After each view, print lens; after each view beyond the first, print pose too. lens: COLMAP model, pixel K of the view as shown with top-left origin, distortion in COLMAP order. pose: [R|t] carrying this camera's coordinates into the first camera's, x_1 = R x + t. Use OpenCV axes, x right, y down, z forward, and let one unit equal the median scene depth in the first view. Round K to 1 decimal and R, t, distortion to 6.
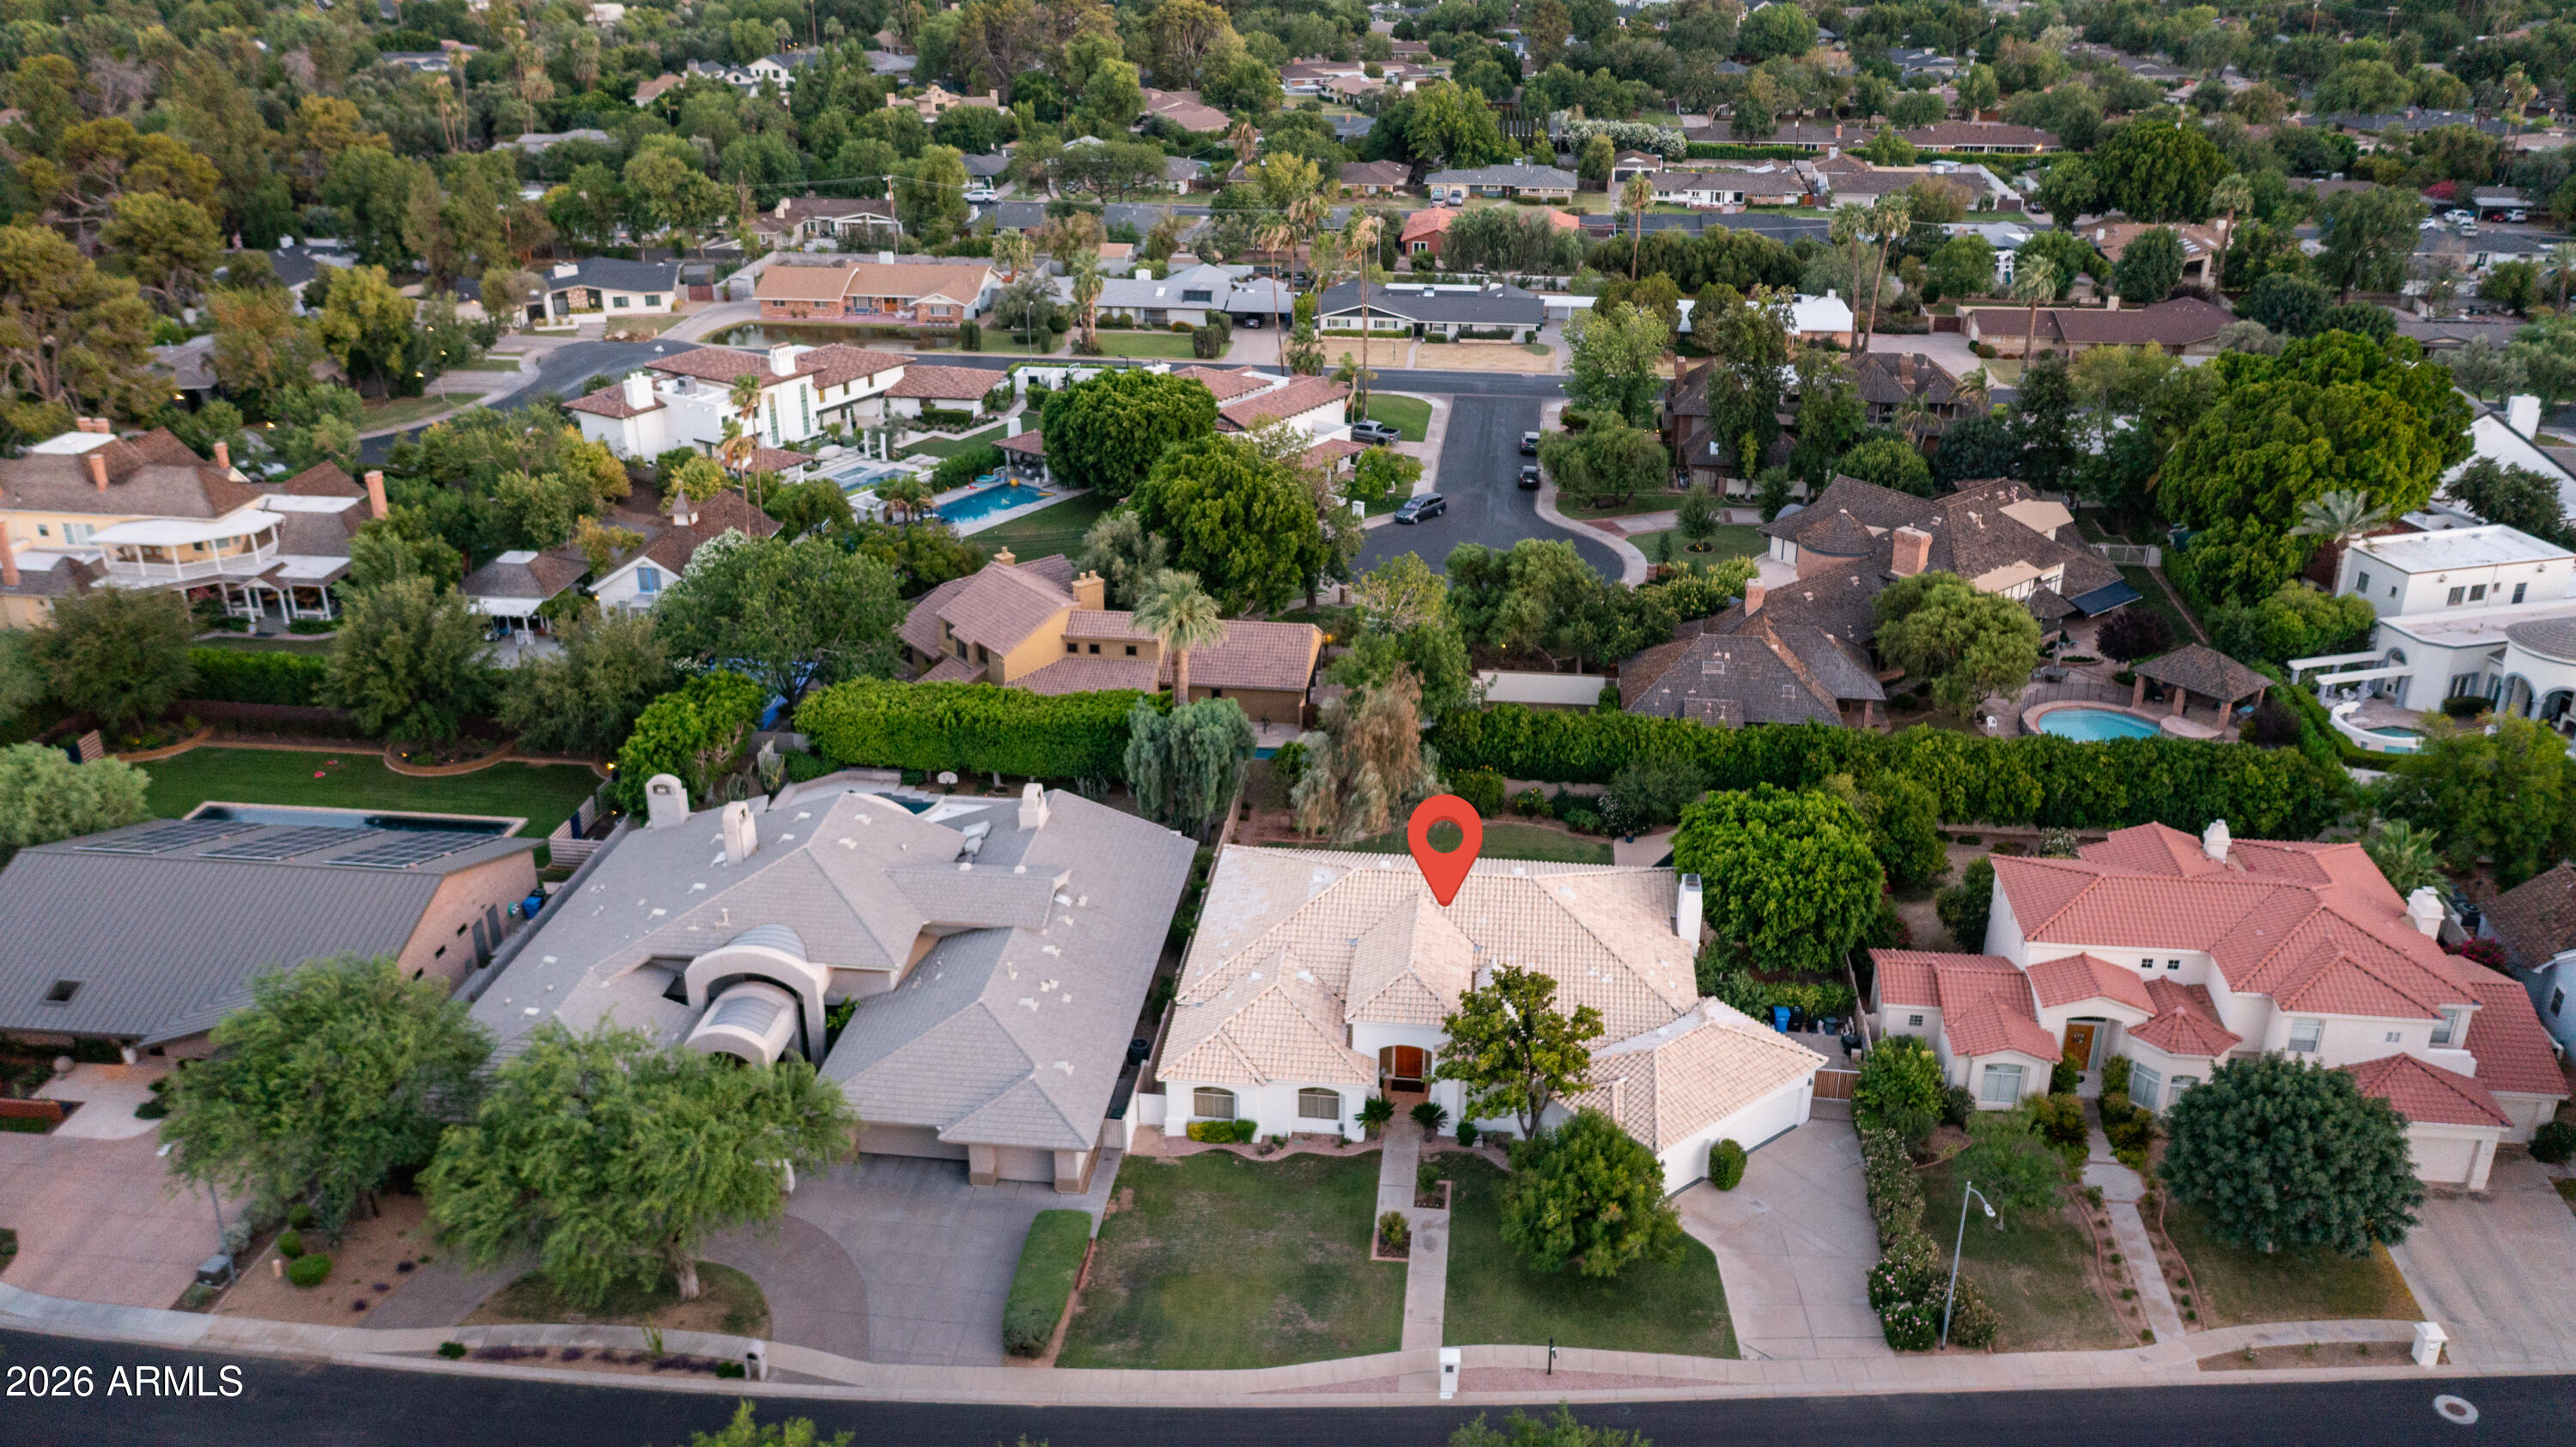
lens RADIAL K [[2034.4, 0, 1288.0], [0, 2034.4, 723.5], [0, 0, 1]] dist [-0.016678, 0.045957]
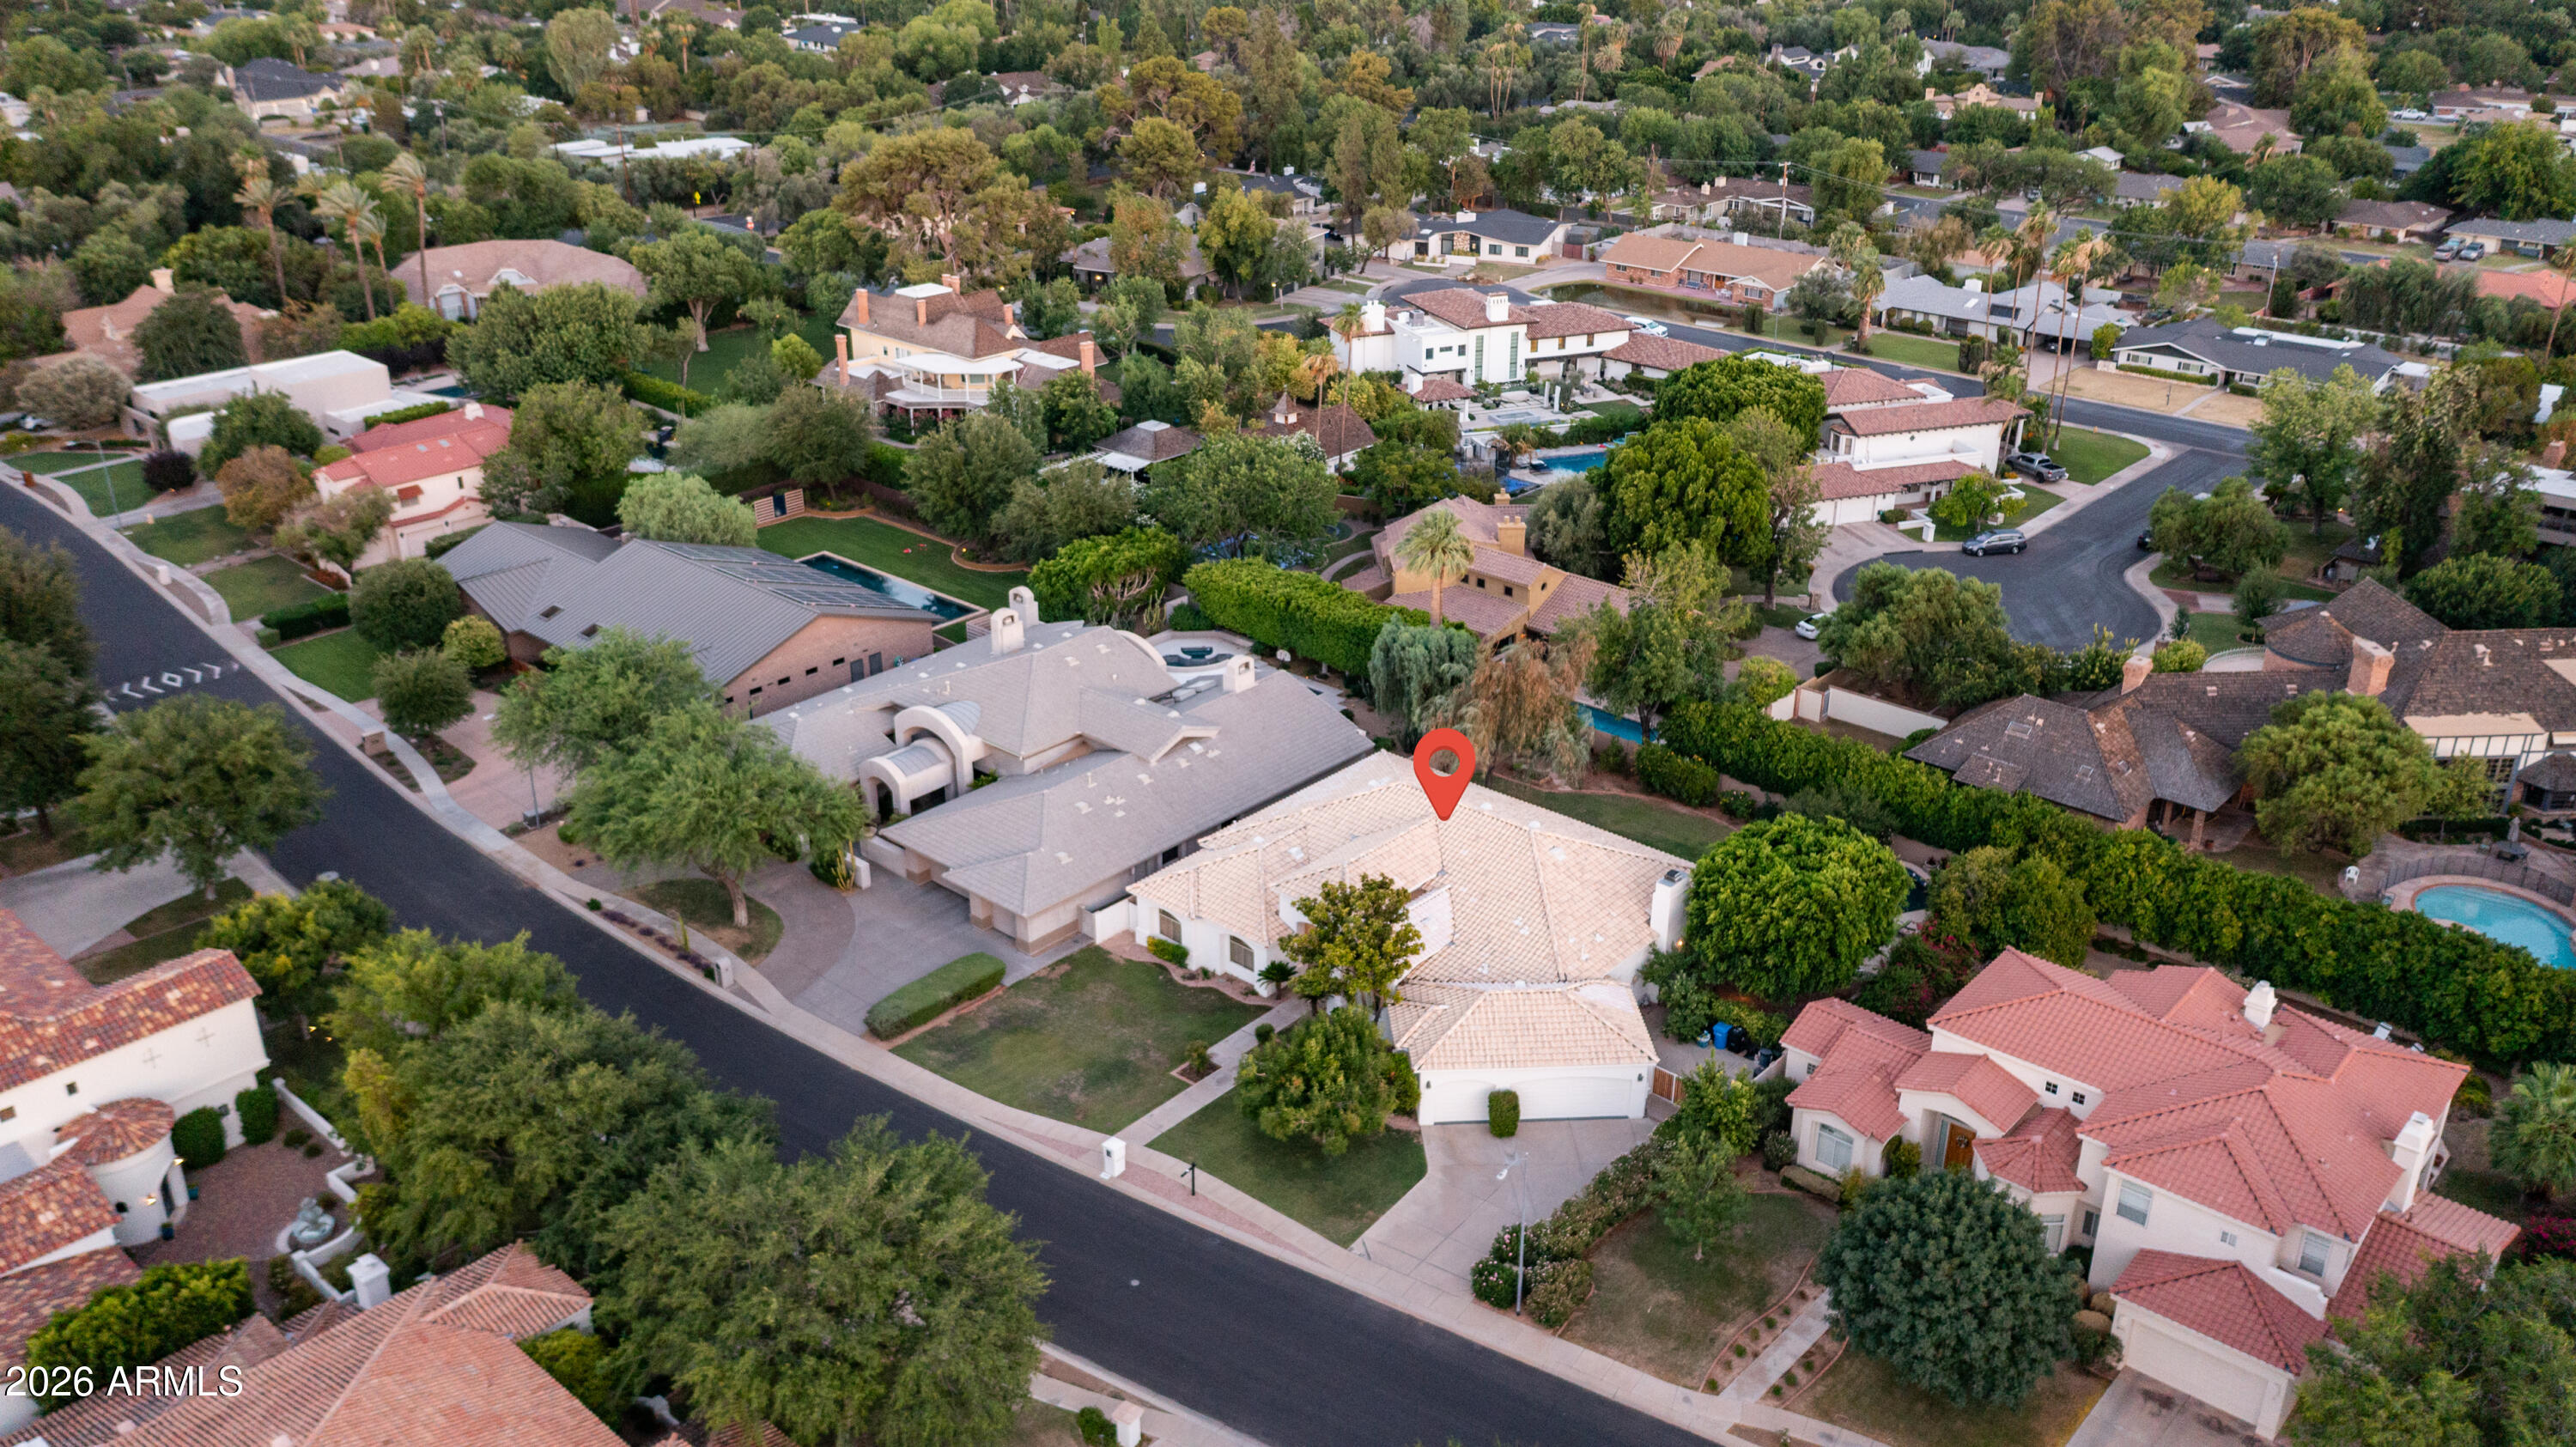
lens RADIAL K [[2034.4, 0, 1288.0], [0, 2034.4, 723.5], [0, 0, 1]] dist [-0.016678, 0.045957]
pose [[0.817264, 0.237288, -0.525142, 0.397526], [-0.234913, 0.969316, 0.072401, -0.017710], [0.526208, 0.064192, 0.847929, 0.024226]]
